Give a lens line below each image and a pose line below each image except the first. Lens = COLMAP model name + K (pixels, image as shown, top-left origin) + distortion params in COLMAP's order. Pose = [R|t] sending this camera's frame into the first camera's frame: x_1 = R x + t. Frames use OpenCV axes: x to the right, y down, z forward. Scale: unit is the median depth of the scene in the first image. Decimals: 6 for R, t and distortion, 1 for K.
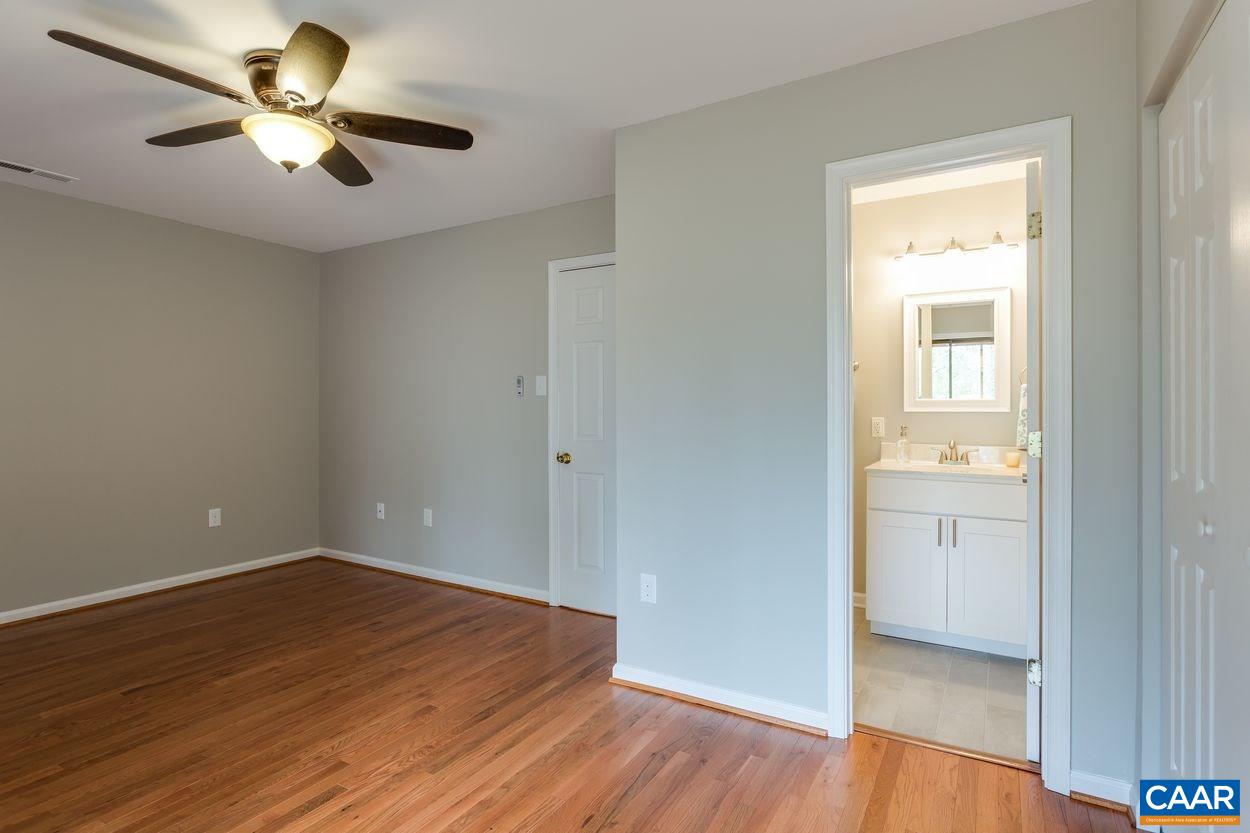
lens RADIAL K [[630.5, 0, 628.8], [0, 630.5, 412.9], [0, 0, 1]] dist [-0.007464, -0.000688]
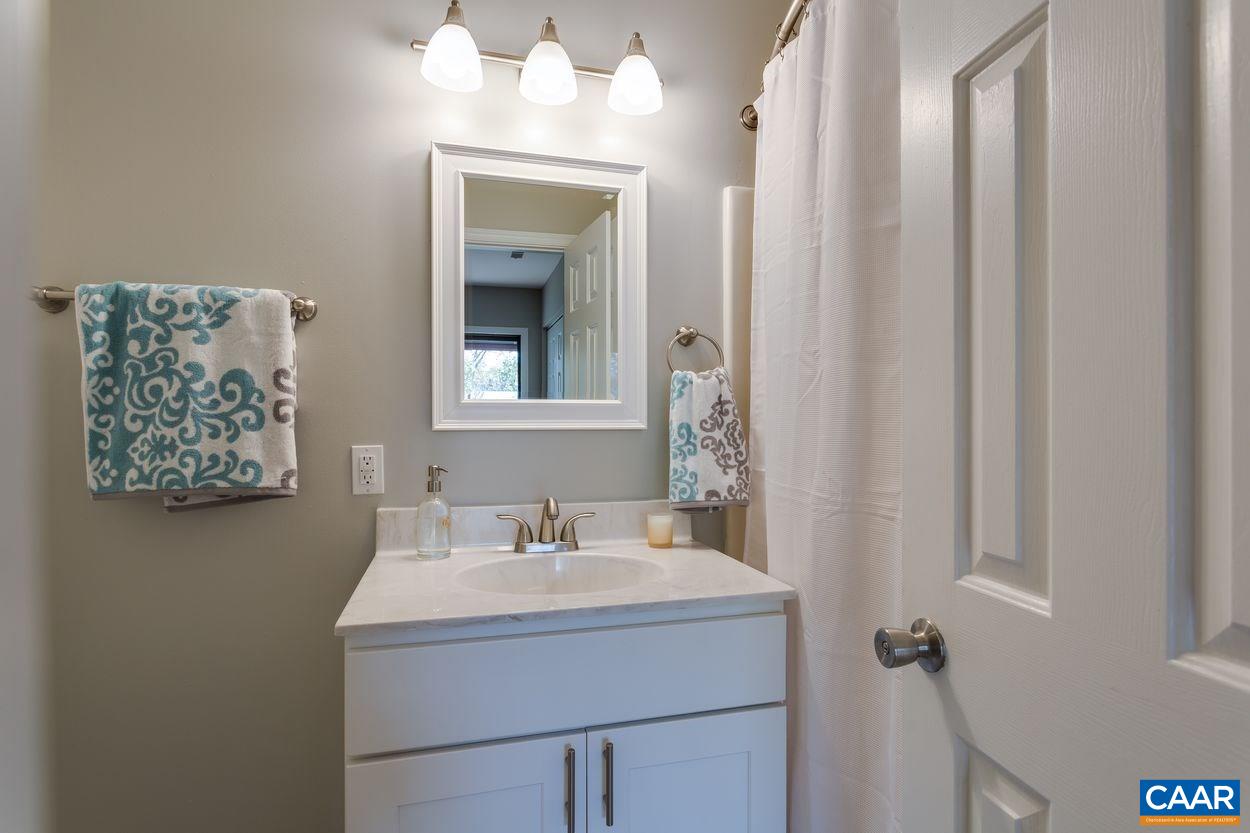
lens RADIAL K [[622.5, 0, 623.5], [0, 622.5, 411.2], [0, 0, 1]] dist [-0.000136, 0.000940]
pose [[0.689621, 0.003352, 0.724163, 0.250291], [0.006073, 0.999927, -0.010411, -0.010059], [-0.724145, 0.011577, 0.689550, 0.688222]]
